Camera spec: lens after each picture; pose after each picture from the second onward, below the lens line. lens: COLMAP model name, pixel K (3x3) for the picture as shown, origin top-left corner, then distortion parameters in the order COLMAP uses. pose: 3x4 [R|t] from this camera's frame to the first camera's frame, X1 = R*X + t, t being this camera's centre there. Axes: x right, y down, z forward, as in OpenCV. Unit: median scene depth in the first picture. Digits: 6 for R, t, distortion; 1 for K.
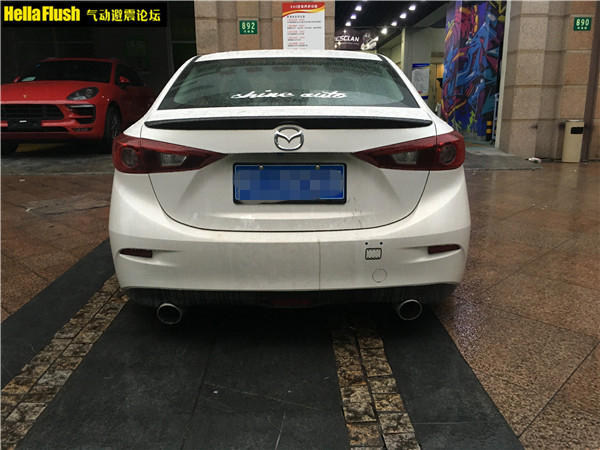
lens RADIAL K [[509.1, 0, 300.0], [0, 509.1, 225.0], [0, 0, 1]] dist [0.082809, -0.133631]
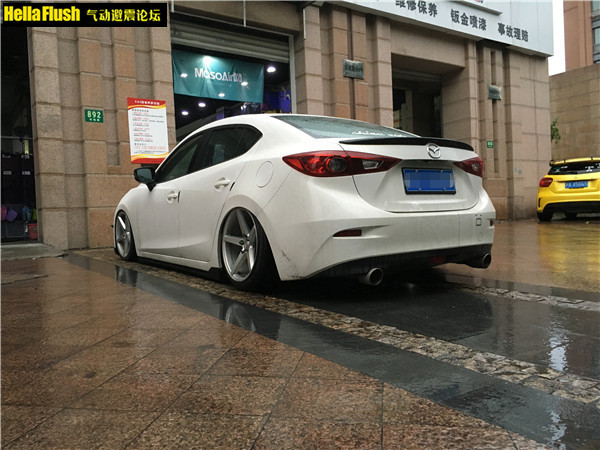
lens RADIAL K [[509.1, 0, 300.0], [0, 509.1, 225.0], [0, 0, 1]] dist [0.082809, -0.133631]
pose [[0.828654, -0.036749, 0.558553, -0.344192], [0.159874, 0.971816, -0.173244, 0.071581], [-0.536445, 0.232858, 0.811175, -0.004290]]
